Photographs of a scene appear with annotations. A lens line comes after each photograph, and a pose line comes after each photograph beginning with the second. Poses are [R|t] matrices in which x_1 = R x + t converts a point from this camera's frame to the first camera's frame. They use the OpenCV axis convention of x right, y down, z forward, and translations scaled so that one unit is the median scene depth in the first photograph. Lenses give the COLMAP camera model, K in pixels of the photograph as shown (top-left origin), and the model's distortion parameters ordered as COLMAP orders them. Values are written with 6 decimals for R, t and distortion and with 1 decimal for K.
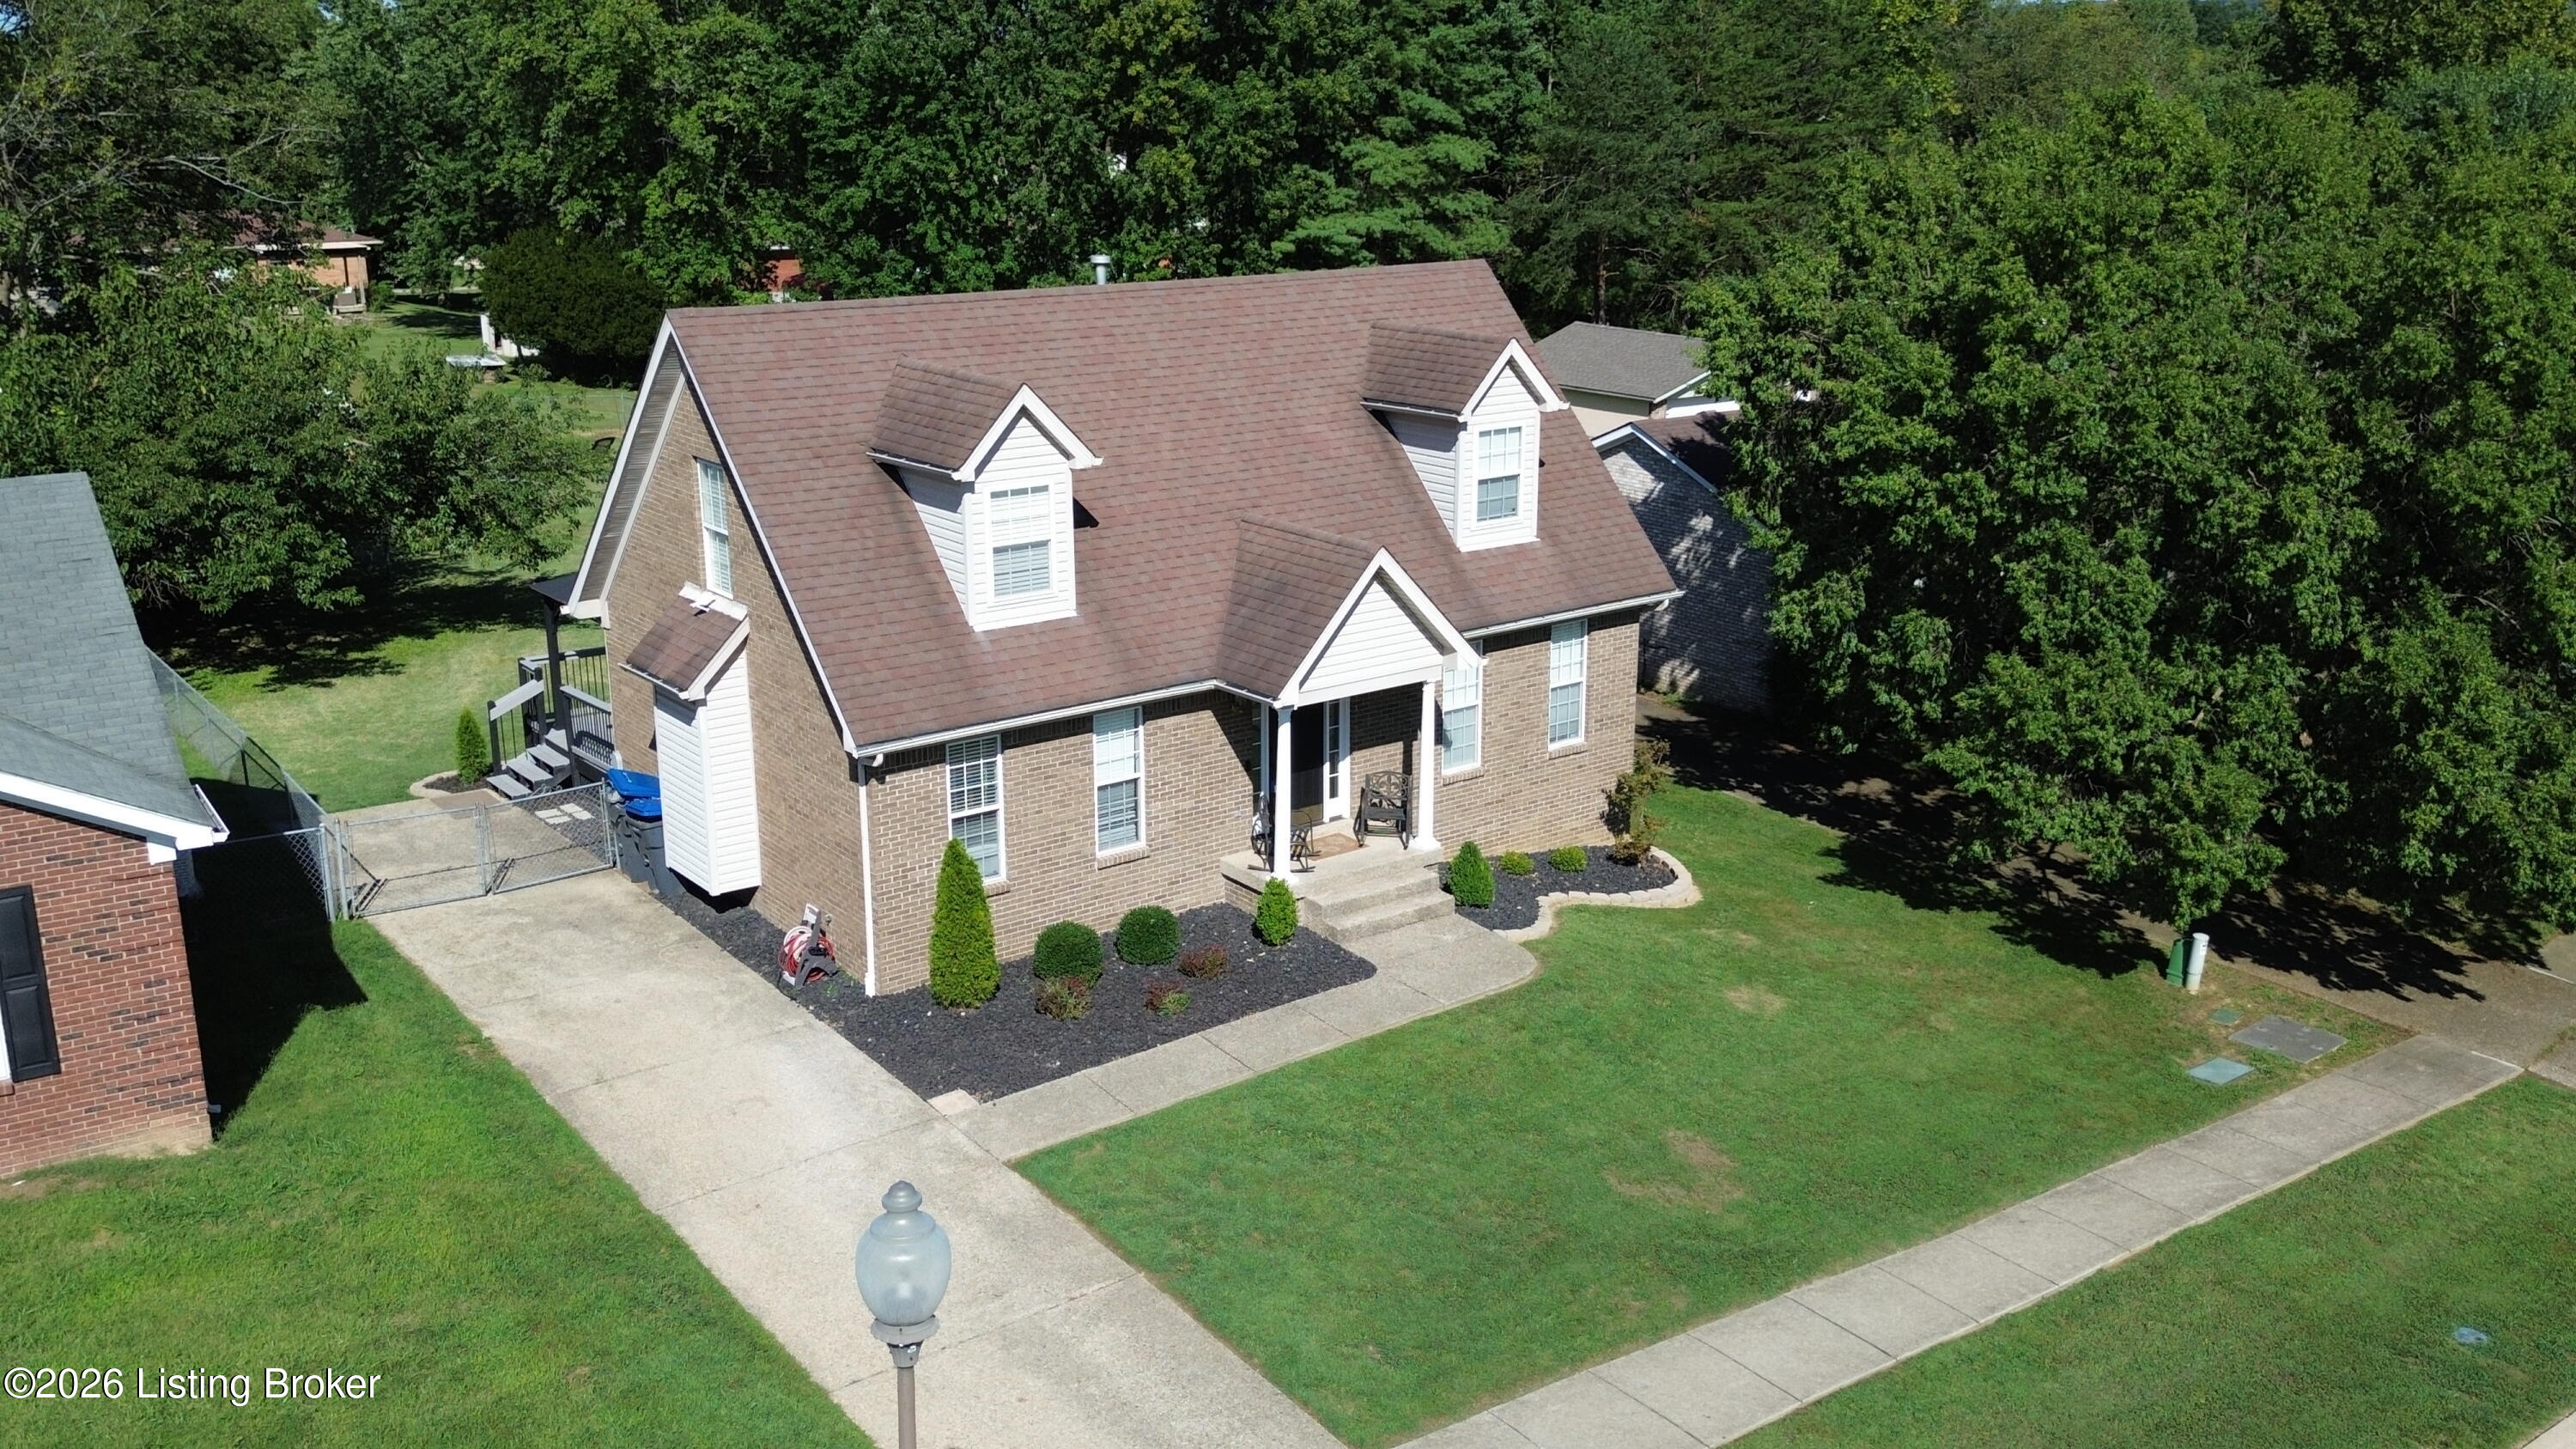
lens RADIAL K [[2272.1, 0, 1281.4], [0, 2272.1, 733.6], [0, 0, 1]] dist [0.074240, -0.082310]
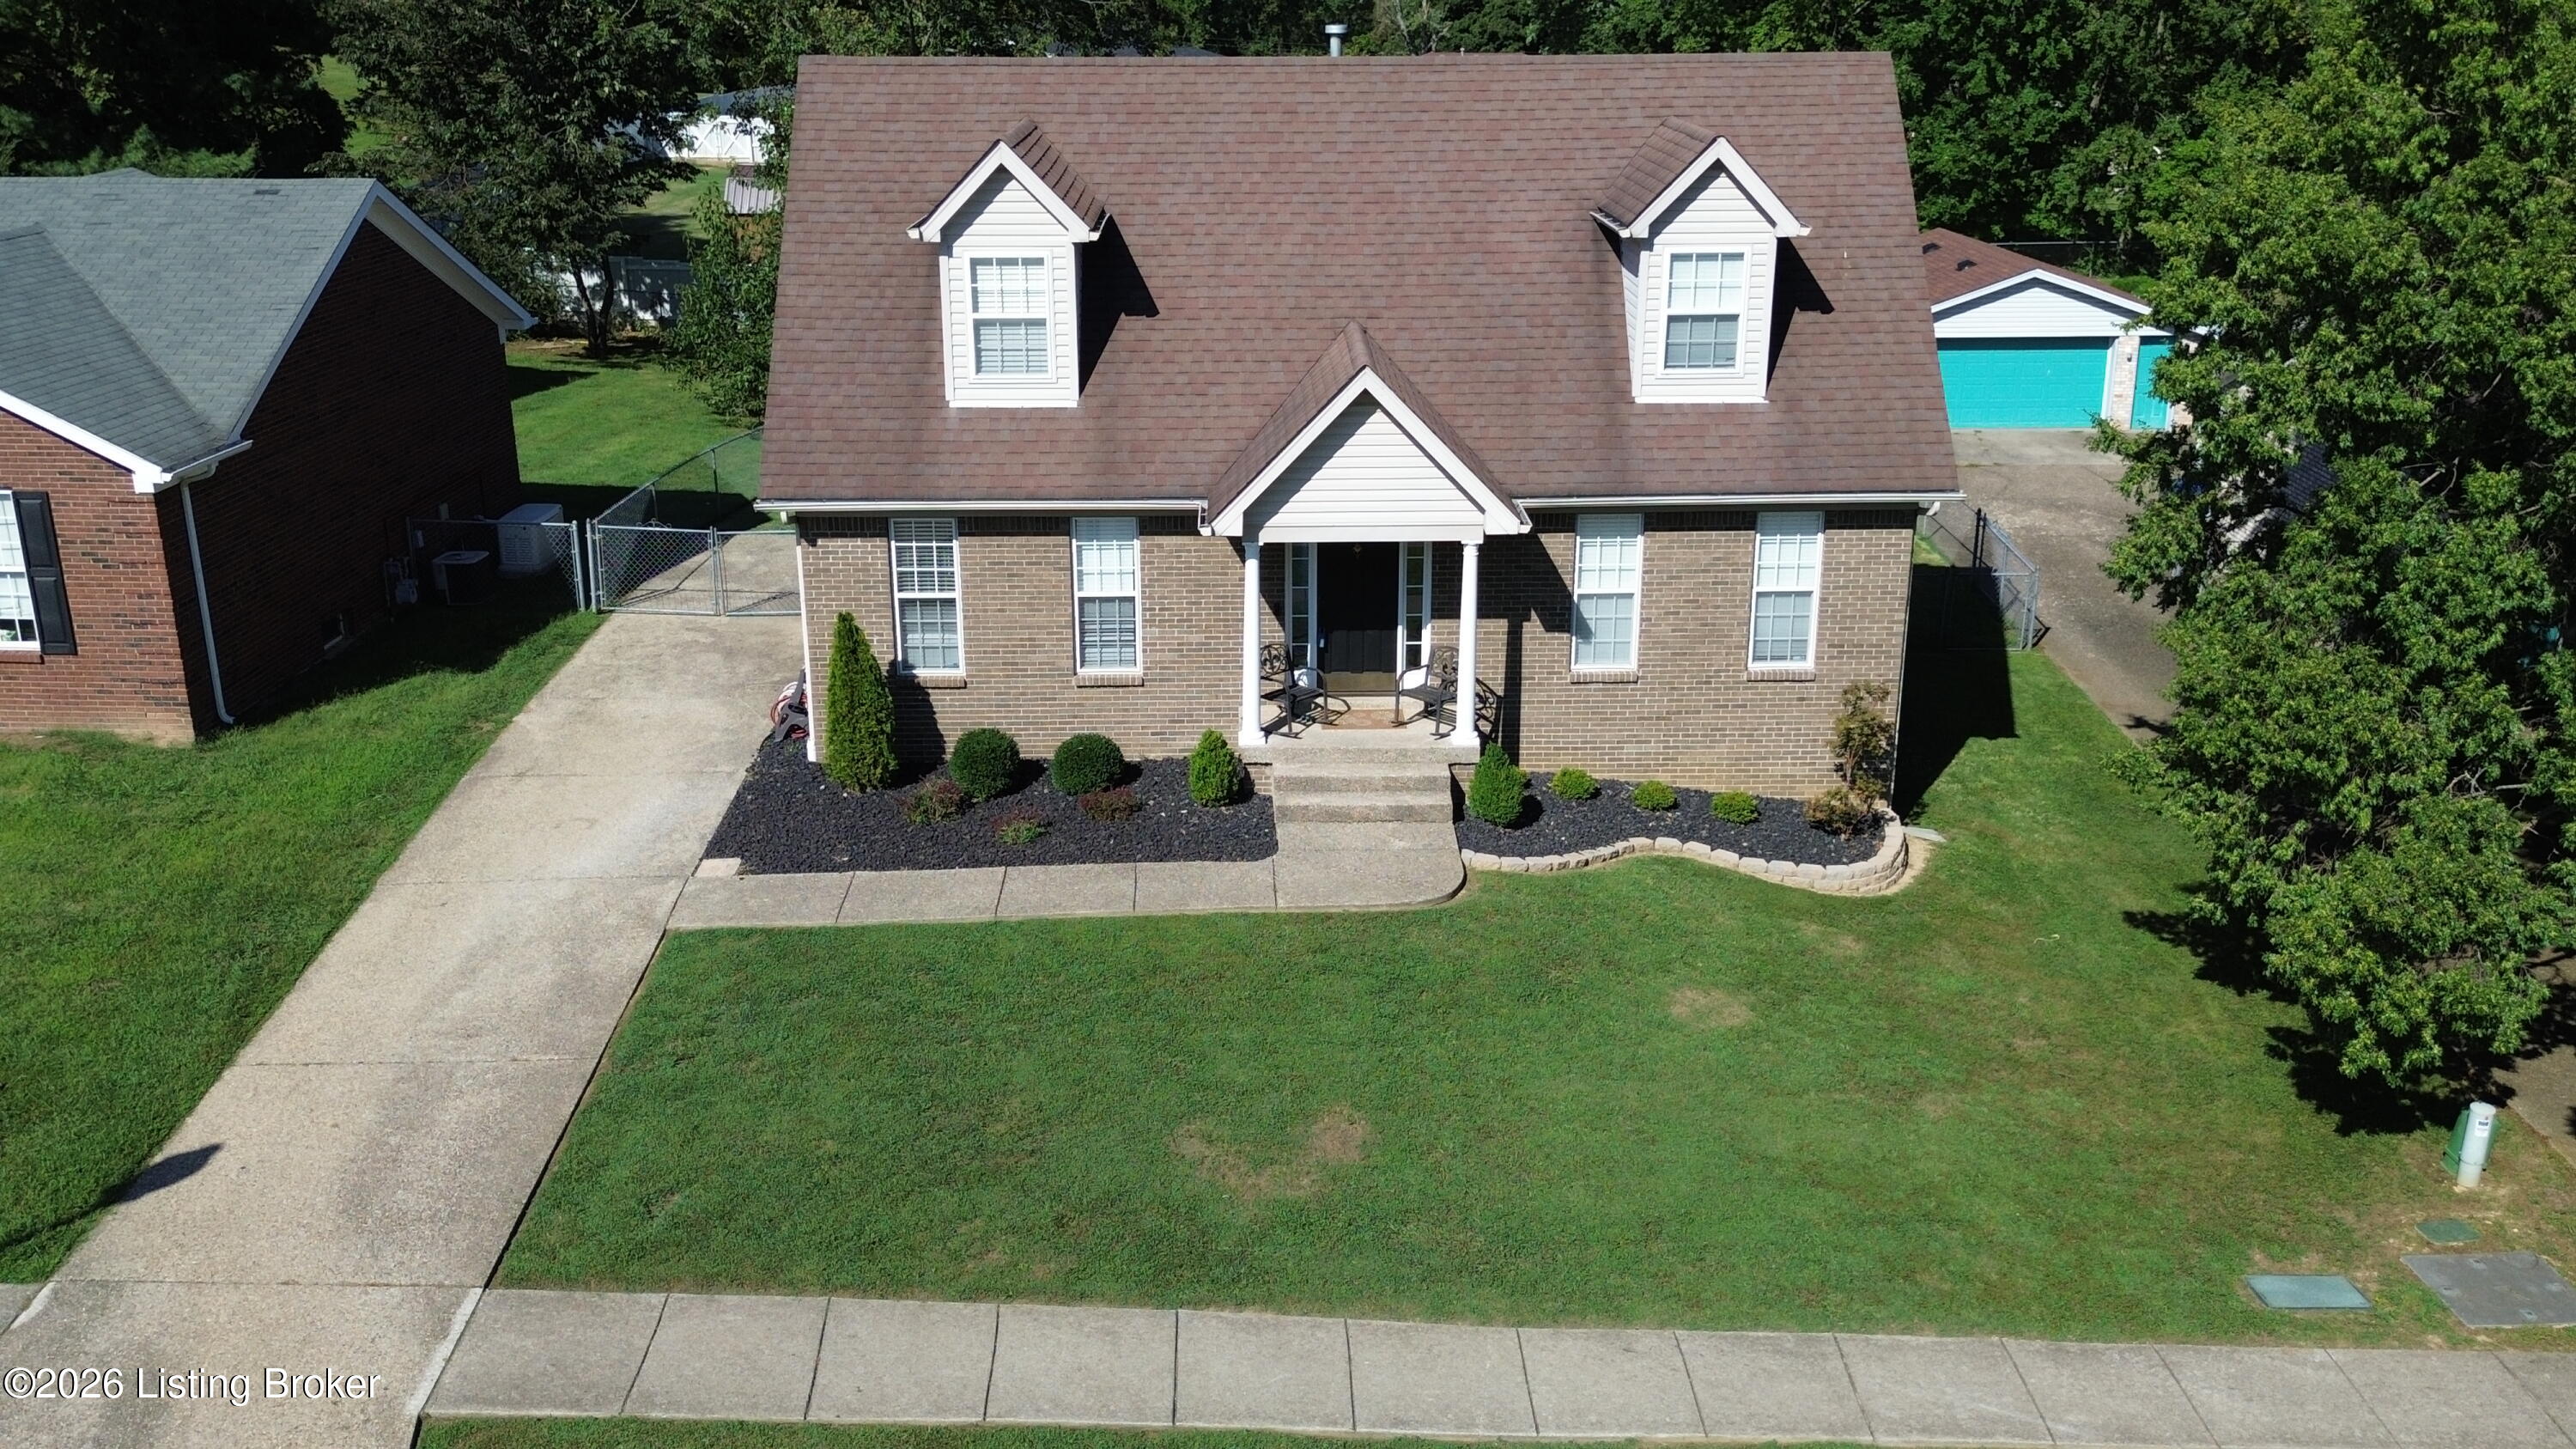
lens RADIAL K [[2272.1, 0, 1265.0], [0, 2272.1, 729.6], [0, 0, 1]] dist [0.074240, -0.082310]
pose [[0.803010, 0.191021, -0.564523, 0.506005], [-0.163410, 0.981510, 0.099675, -0.027635], [0.573125, 0.012209, 0.819377, 0.286664]]
